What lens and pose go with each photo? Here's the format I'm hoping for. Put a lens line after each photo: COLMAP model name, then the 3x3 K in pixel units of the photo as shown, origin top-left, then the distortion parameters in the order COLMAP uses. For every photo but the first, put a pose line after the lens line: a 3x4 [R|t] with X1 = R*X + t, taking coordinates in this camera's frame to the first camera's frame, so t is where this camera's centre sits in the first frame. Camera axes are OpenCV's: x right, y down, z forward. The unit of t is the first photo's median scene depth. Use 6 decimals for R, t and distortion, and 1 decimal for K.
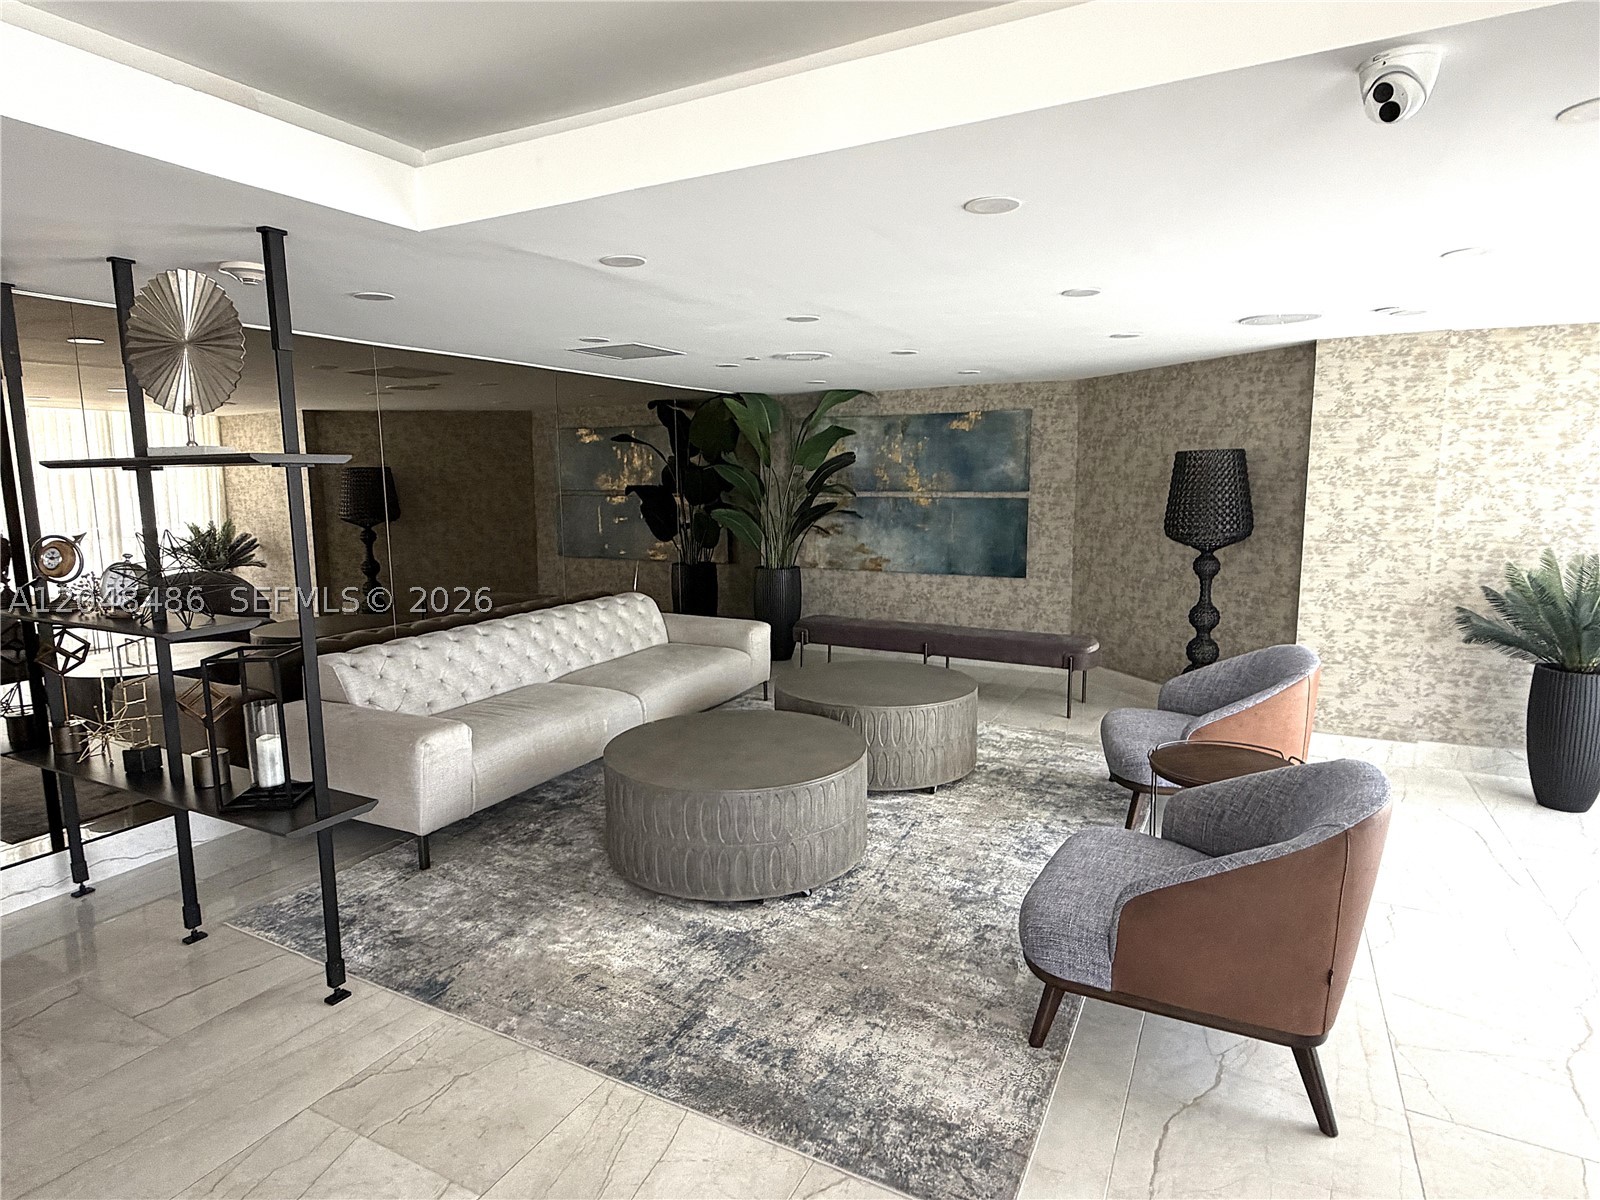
lens RADIAL K [[883.2, 0, 800.0], [0, 883.2, 600.0], [0, 0, 1]] dist [-0.000666, -0.000219]
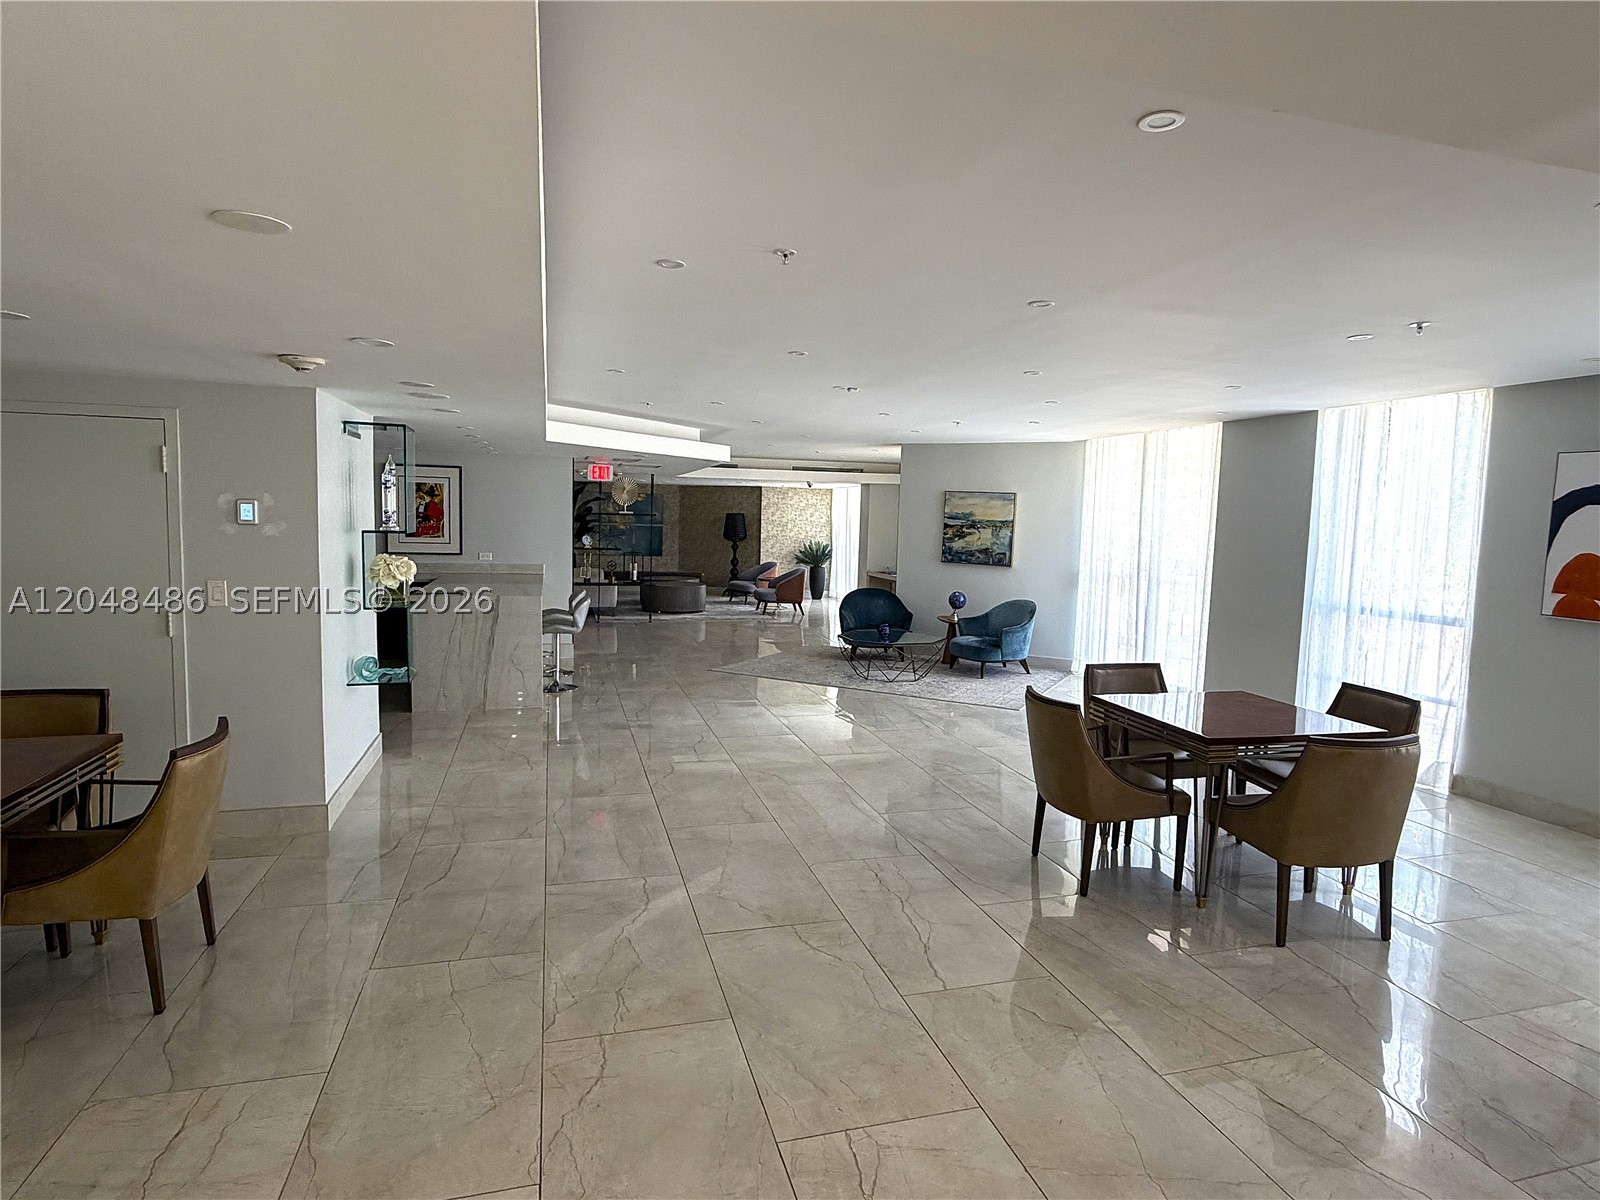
lens RADIAL K [[883.2, 0, 800.0], [0, 883.2, 600.0], [0, 0, 1]] dist [-0.000666, -0.000219]
pose [[0.727513, -0.034903, 0.685205, -1.788778], [0.065024, 0.997717, -0.018217, 0.256891], [-0.683005, 0.057808, 0.728122, -1.731781]]
